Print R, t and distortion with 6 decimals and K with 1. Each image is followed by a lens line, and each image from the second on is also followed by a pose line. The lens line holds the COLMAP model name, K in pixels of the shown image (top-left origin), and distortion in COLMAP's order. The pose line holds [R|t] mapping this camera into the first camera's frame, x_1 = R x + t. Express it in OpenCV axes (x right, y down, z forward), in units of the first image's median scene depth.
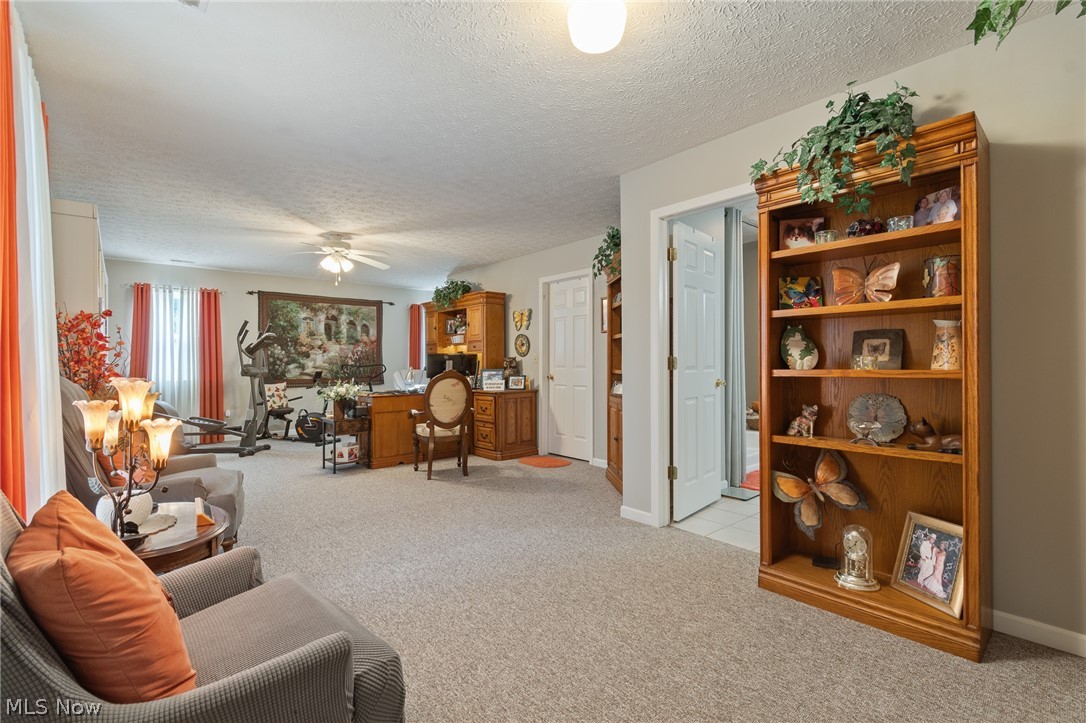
lens RADIAL K [[481.9, 0, 543.0], [0, 481.9, 361.5], [0, 0, 1]] dist [-0.001577, -0.000896]
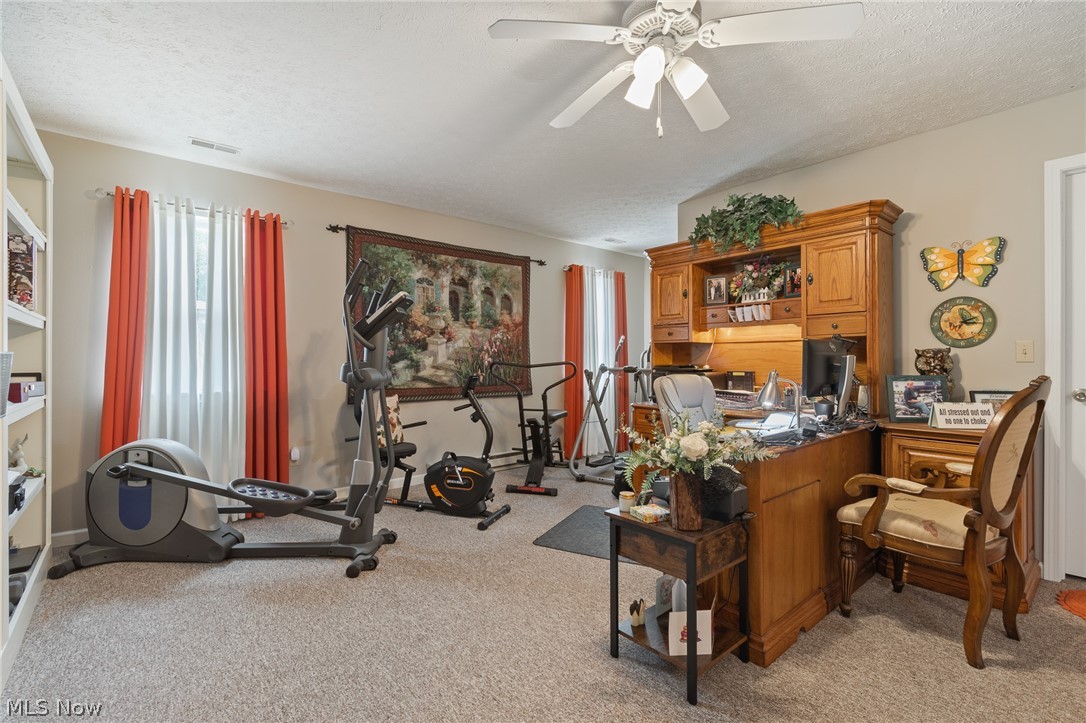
lens RADIAL K [[502.0, 0, 547.6], [0, 502.0, 361.3], [0, 0, 1]] dist [-0.001349, -0.000699]
pose [[0.999416, 0.005812, -0.033681, -0.344873], [-0.005628, 0.999969, 0.005536, 0.001592], [0.033712, -0.005343, 0.999417, 0.441072]]
